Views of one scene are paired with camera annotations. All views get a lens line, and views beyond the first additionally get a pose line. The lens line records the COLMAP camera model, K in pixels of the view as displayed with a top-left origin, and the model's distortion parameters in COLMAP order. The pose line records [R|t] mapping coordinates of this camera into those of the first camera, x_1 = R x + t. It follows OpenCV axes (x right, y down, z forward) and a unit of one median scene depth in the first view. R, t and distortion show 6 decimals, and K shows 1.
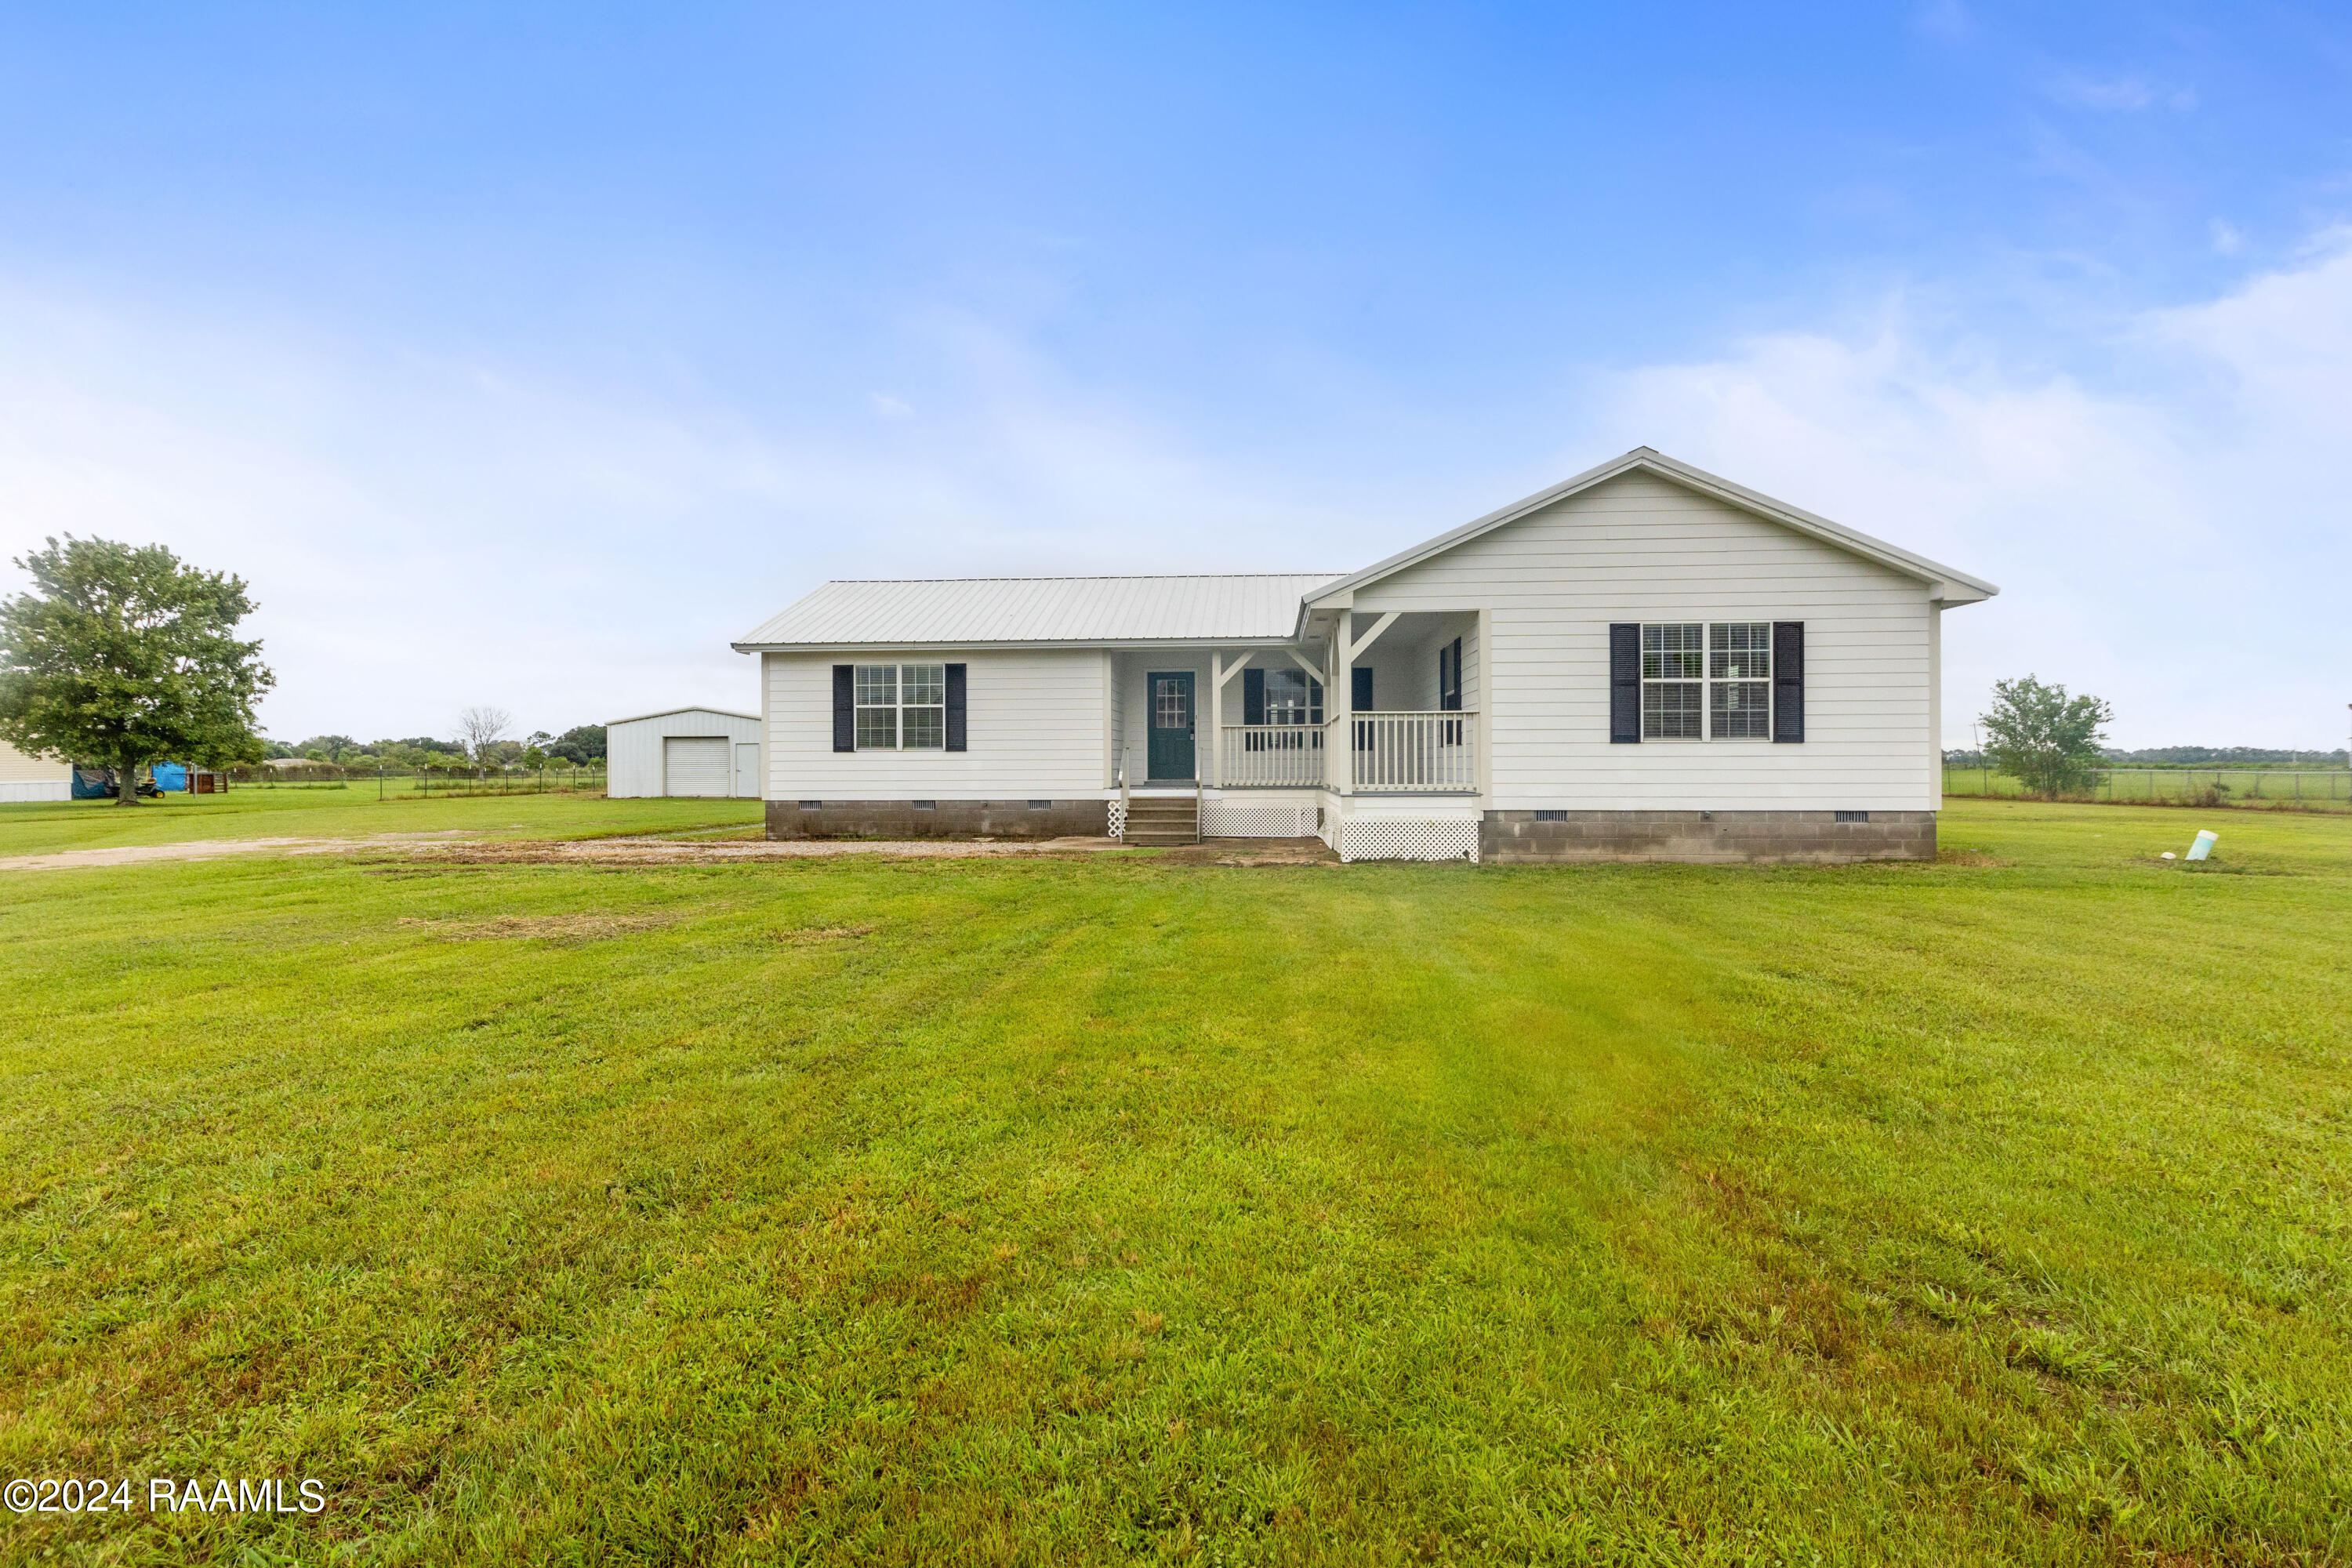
lens RADIAL K [[1075.9, 0, 1176.0], [0, 1075.9, 784.0], [0, 0, 1]] dist [0.000620, 0.000089]
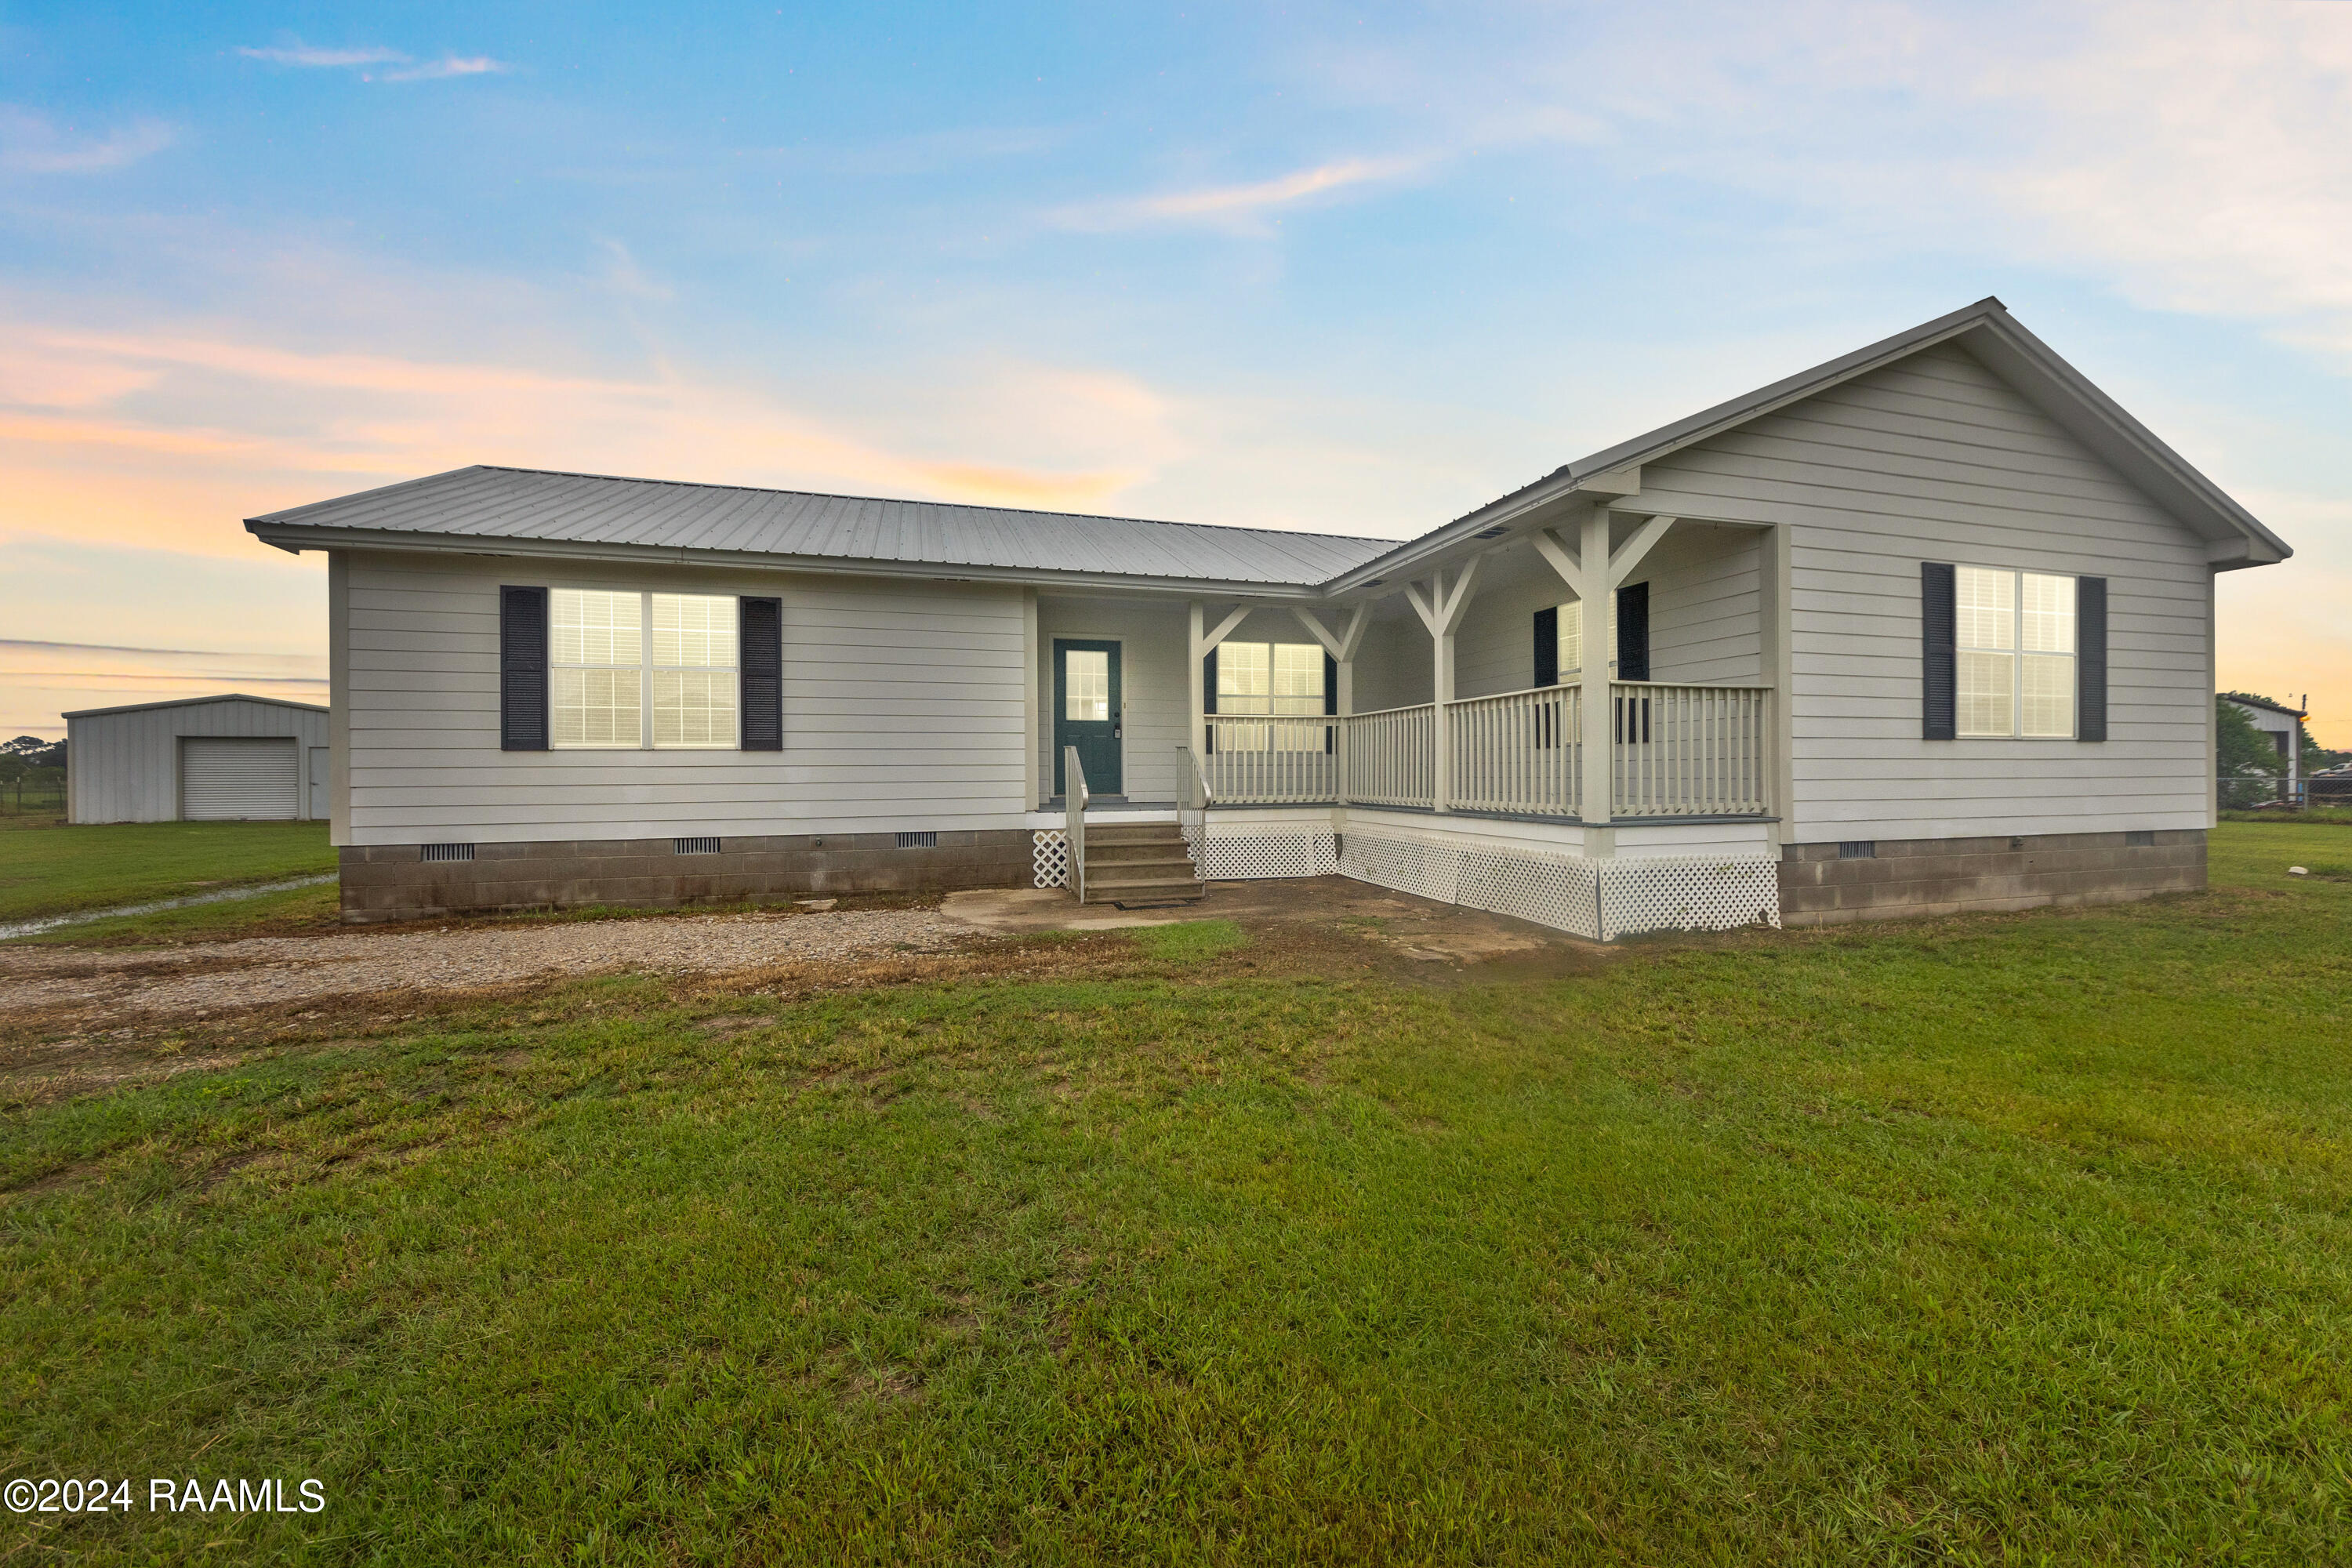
lens RADIAL K [[885.2, 0, 1176.0], [0, 885.2, 784.0], [0, 0, 1]] dist [-0.003551, -0.000152]
pose [[0.929964, -0.006717, 0.367589, -0.194160], [0.008983, 0.999950, -0.004456, -0.009594], [-0.367541, 0.007446, 0.929978, 0.542522]]
